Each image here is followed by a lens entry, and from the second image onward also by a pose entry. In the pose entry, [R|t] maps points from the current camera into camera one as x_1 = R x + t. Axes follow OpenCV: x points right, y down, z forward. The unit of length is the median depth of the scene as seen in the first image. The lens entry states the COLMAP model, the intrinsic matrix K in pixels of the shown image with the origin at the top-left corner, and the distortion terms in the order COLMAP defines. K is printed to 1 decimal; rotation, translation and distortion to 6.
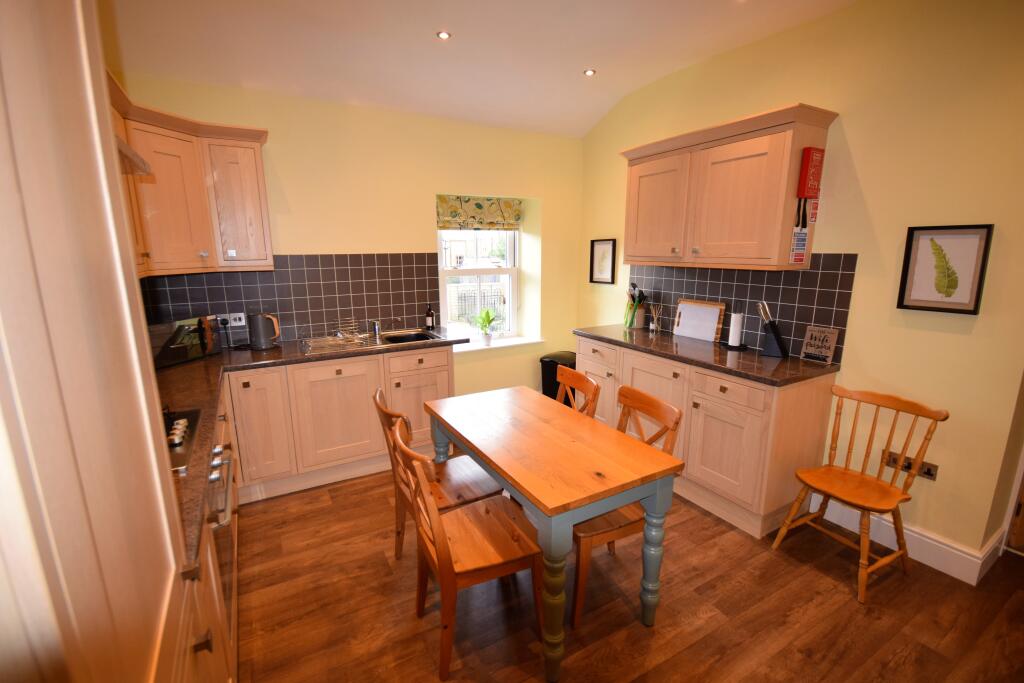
lens RADIAL K [[445.9, 0, 505.4], [0, 445.9, 342.4], [0, 0, 1]] dist [-0.020077, -0.000318]
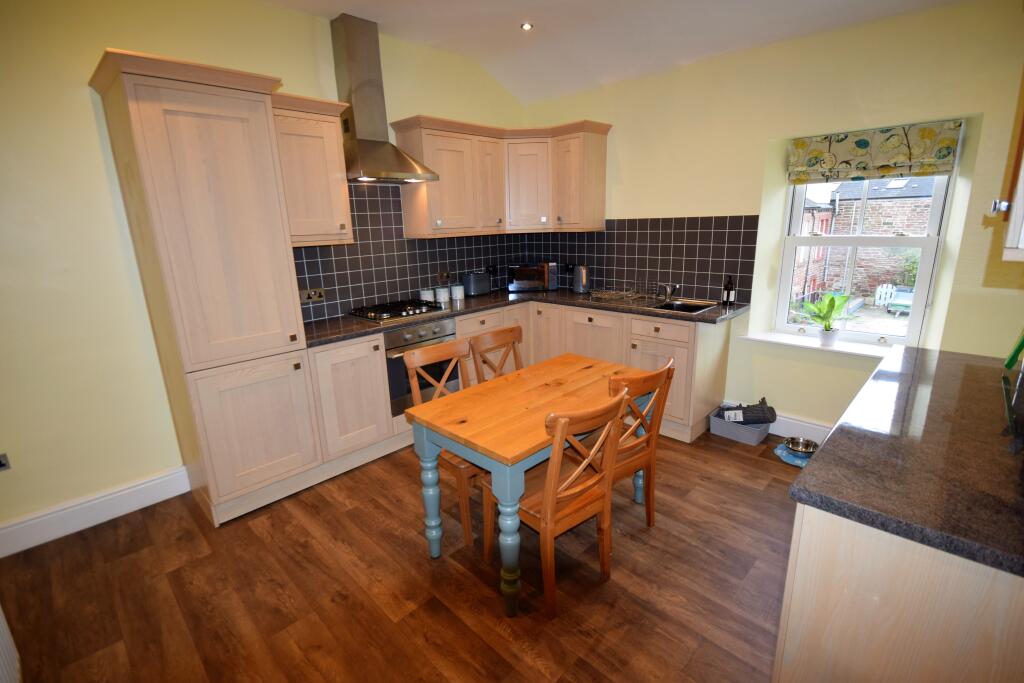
lens RADIAL K [[479.1, 0, 506.8], [0, 479.1, 340.3], [0, 0, 1]] dist [-0.000531, -0.000466]
pose [[0.269735, 0.234533, -0.933936, 0.598912], [-0.169674, 0.966287, 0.193652, -0.070632], [0.947868, 0.106230, 0.300436, 0.320070]]
